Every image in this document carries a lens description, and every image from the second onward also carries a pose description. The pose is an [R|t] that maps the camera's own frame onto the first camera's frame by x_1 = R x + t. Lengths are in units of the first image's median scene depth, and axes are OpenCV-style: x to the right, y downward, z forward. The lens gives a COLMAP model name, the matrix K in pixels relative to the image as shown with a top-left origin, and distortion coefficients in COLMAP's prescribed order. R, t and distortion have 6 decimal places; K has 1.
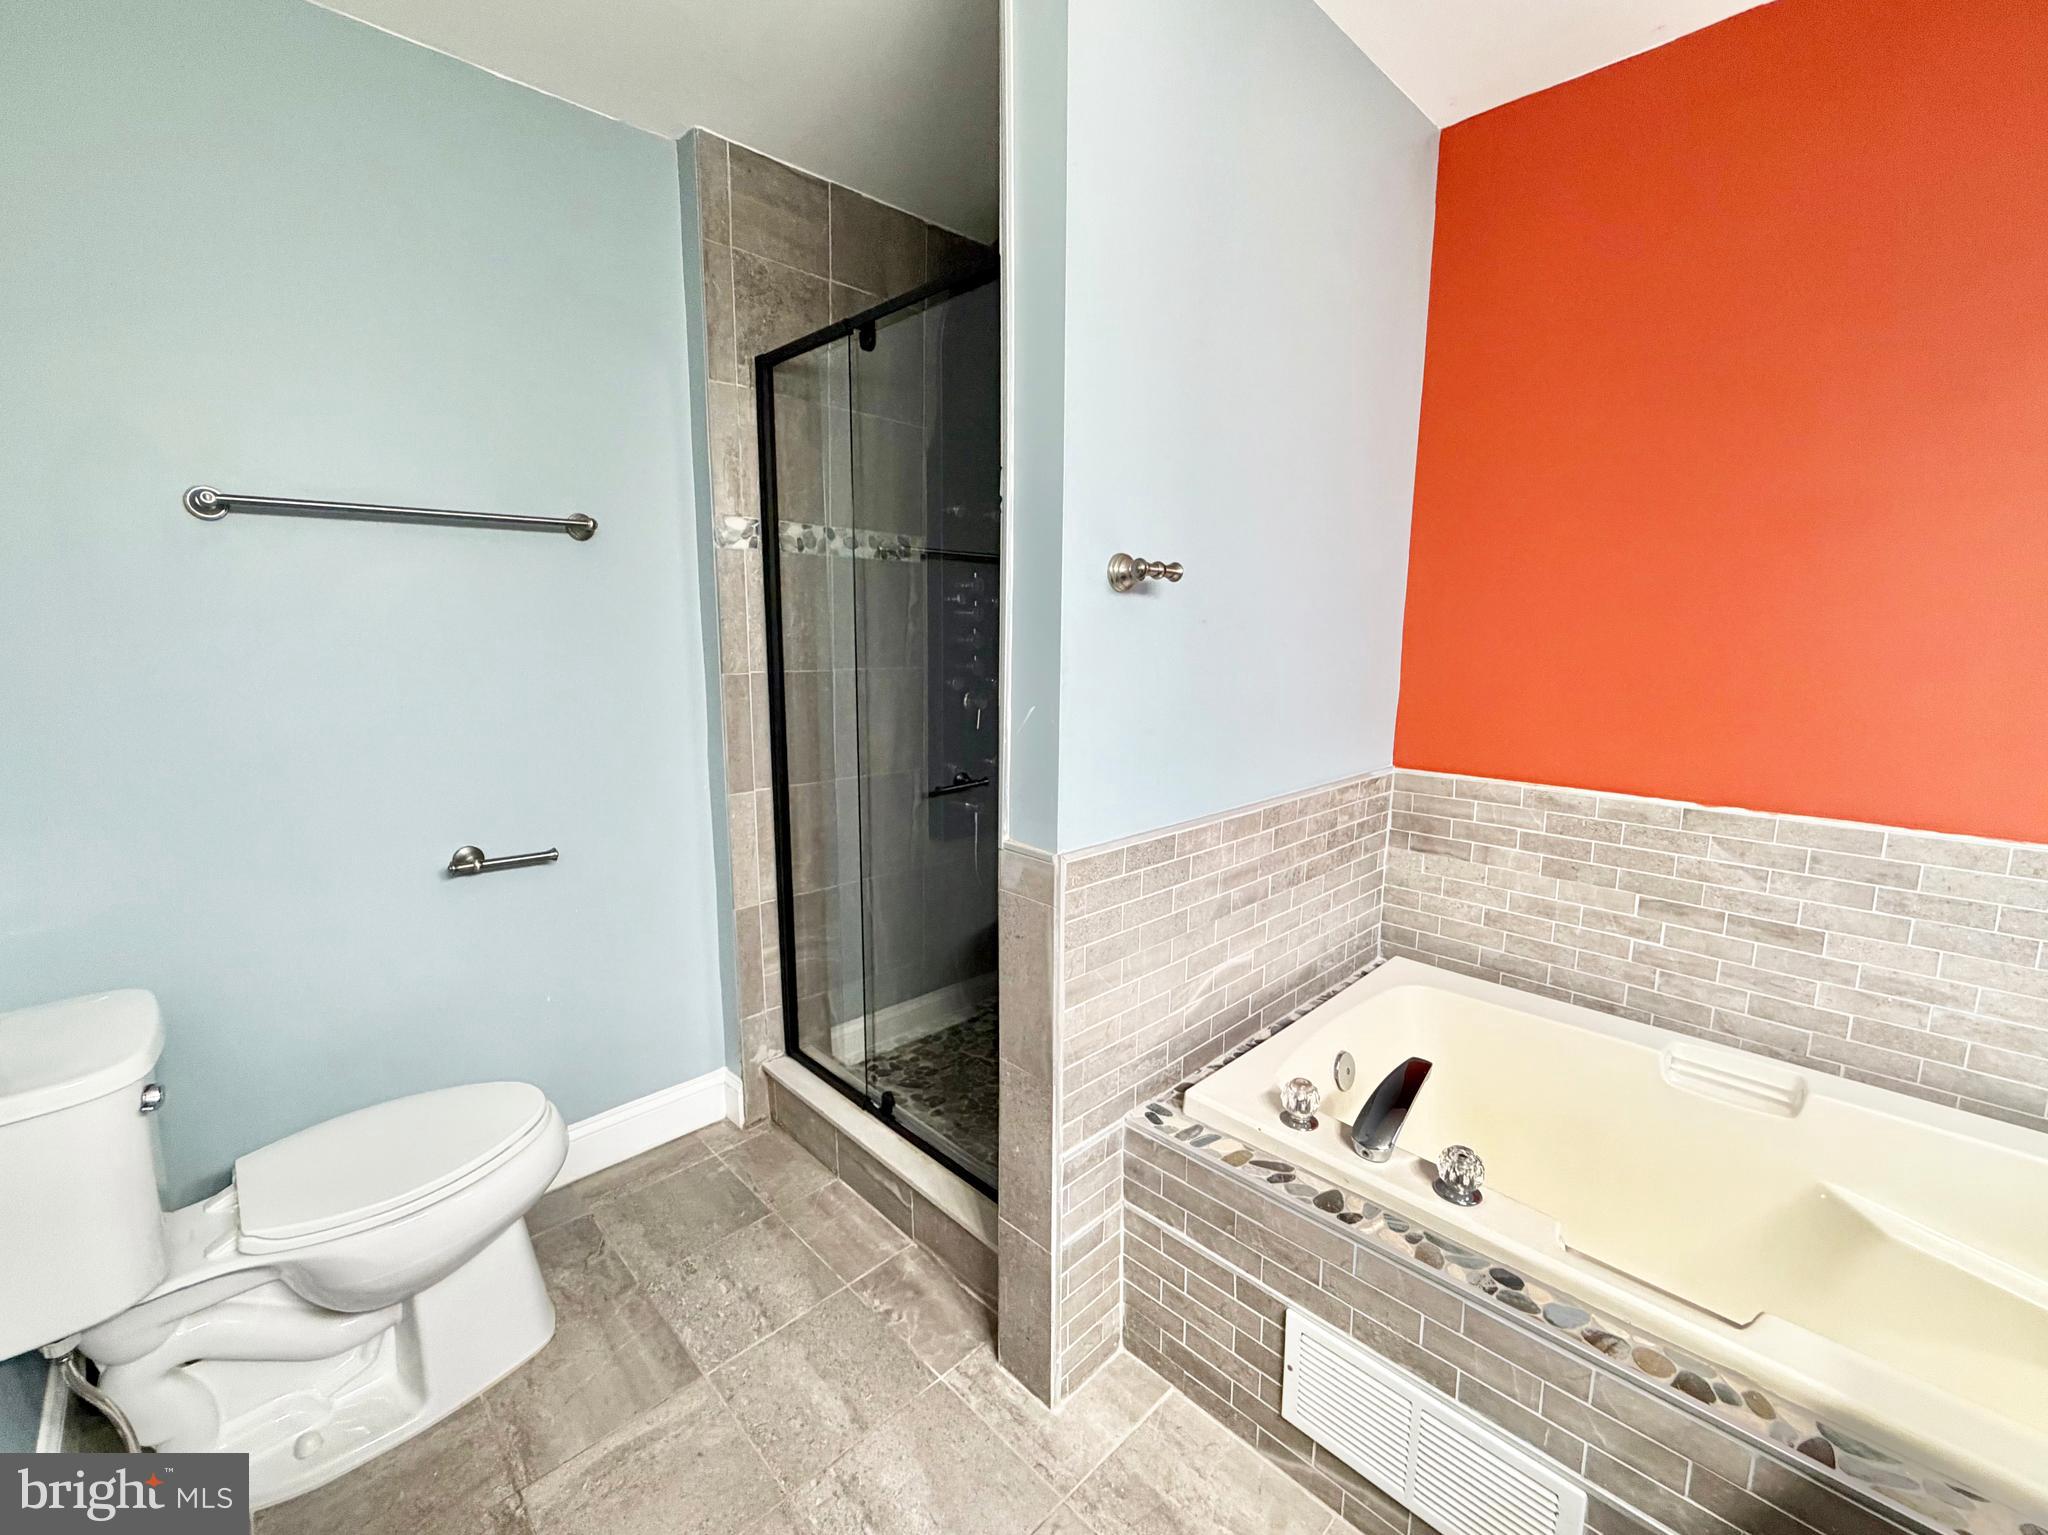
lens RADIAL K [[852.1, 0, 1012.5], [0, 852.1, 759.6], [0, 0, 1]] dist [-0.000242, -0.000304]
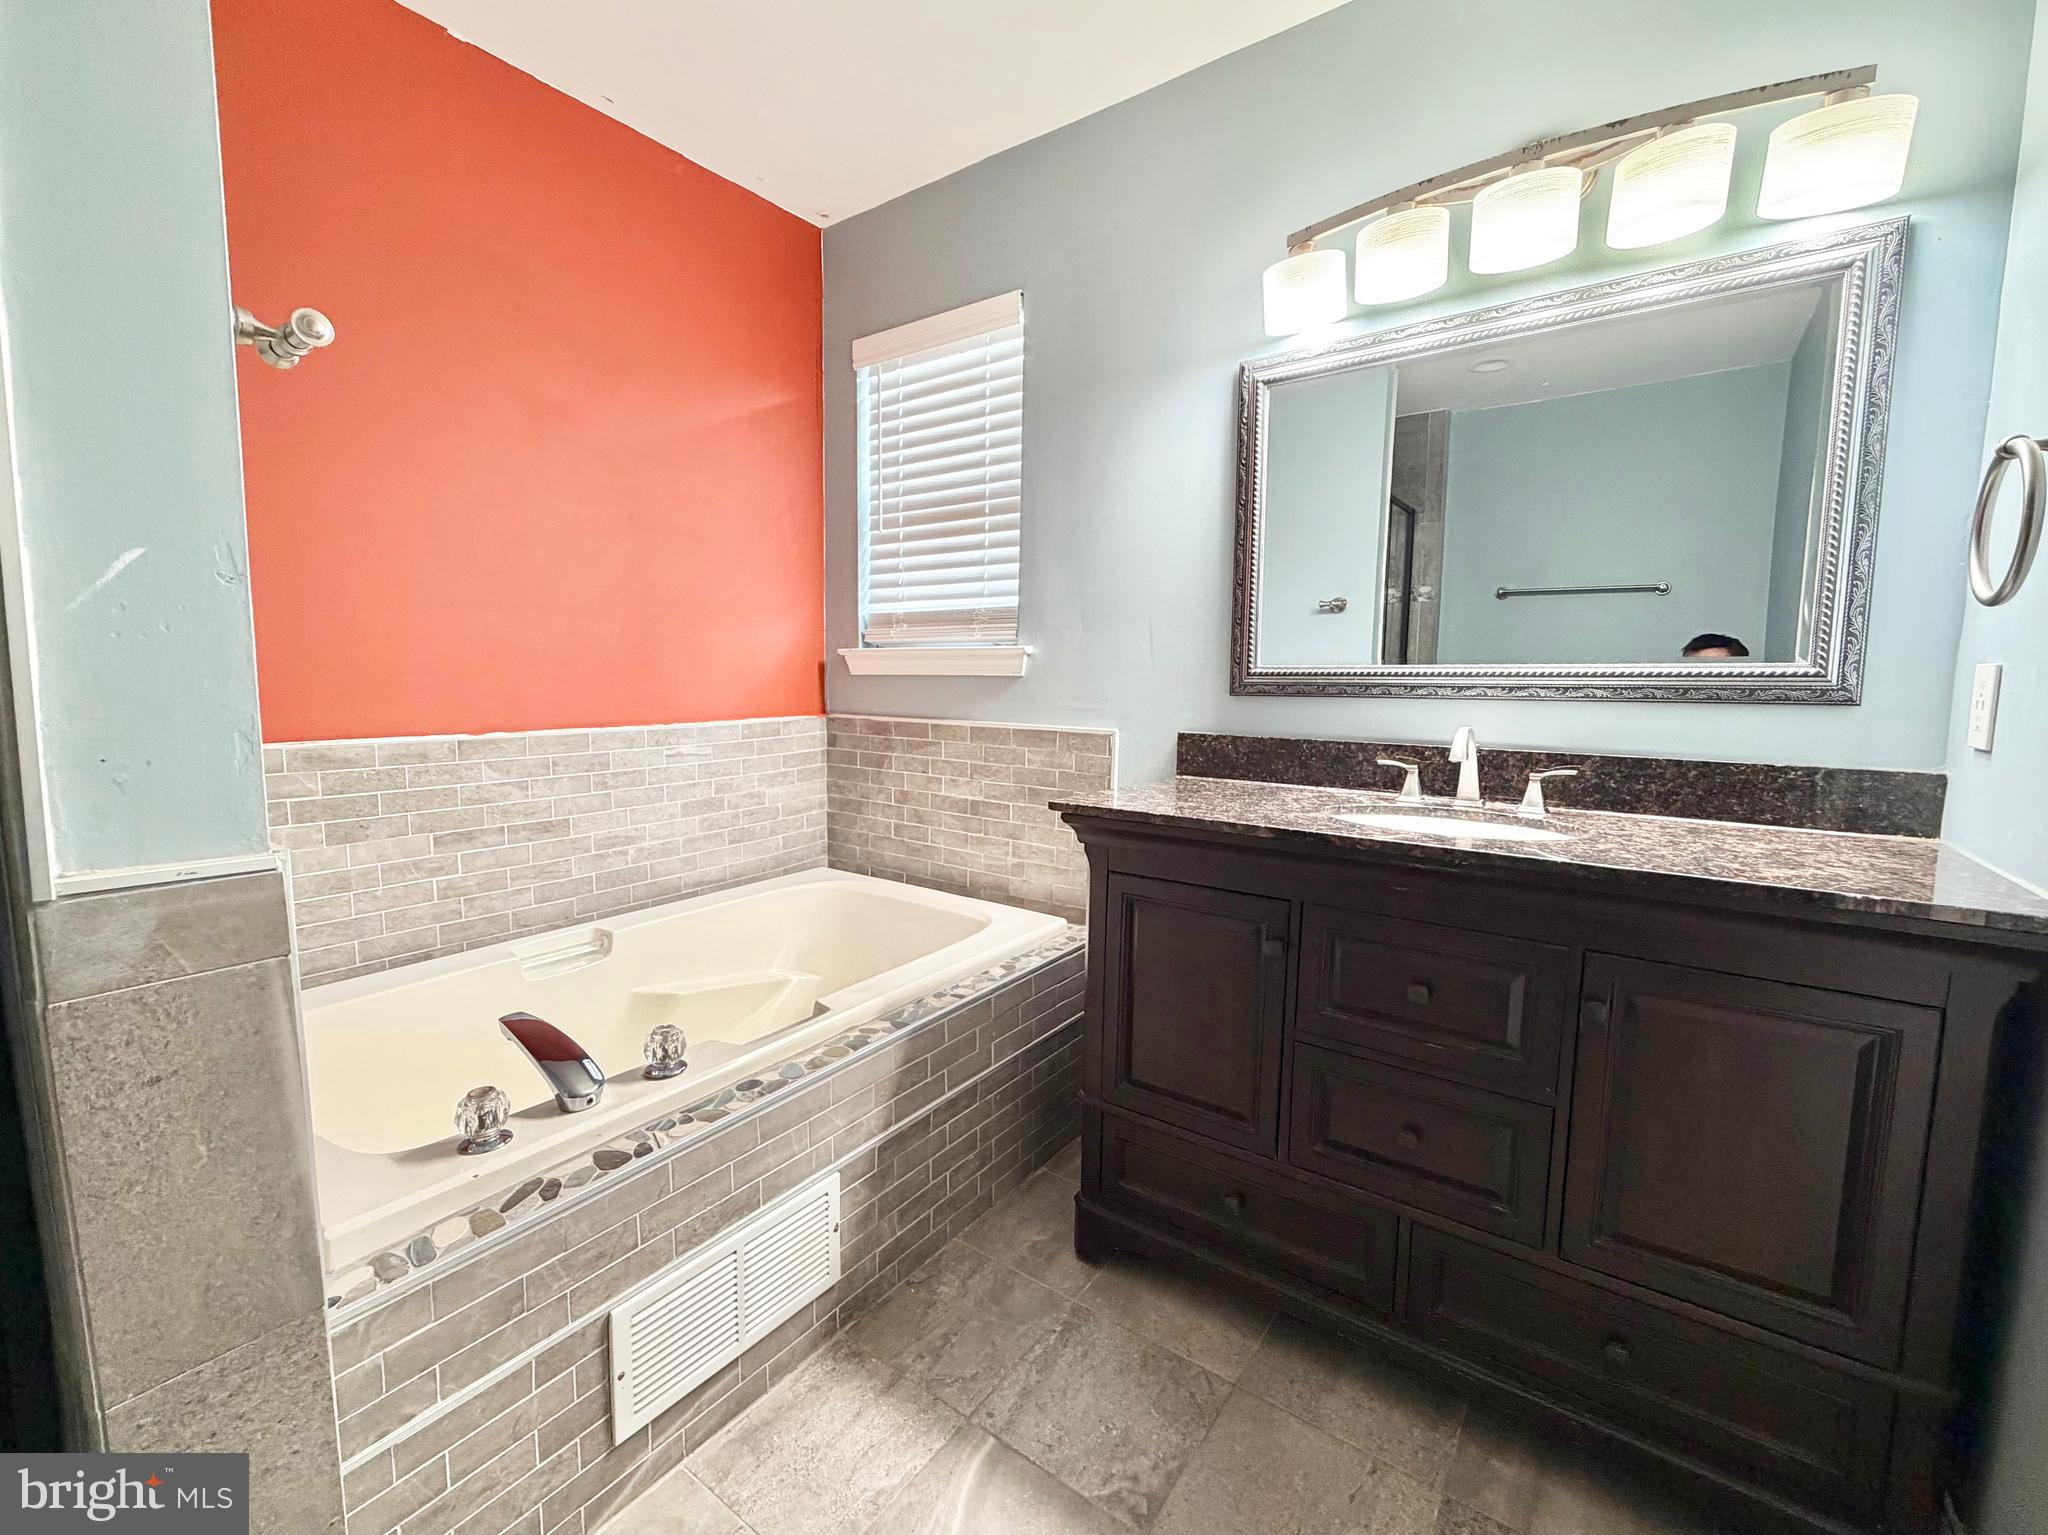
lens RADIAL K [[852.1, 0, 1012.5], [0, 852.1, 759.6], [0, 0, 1]] dist [-0.000242, -0.000304]
pose [[-0.178674, -0.102353, 0.978570, -0.463734], [0.145741, 0.980850, 0.129202, 0.052093], [-0.973055, 0.165703, -0.160335, 0.592138]]
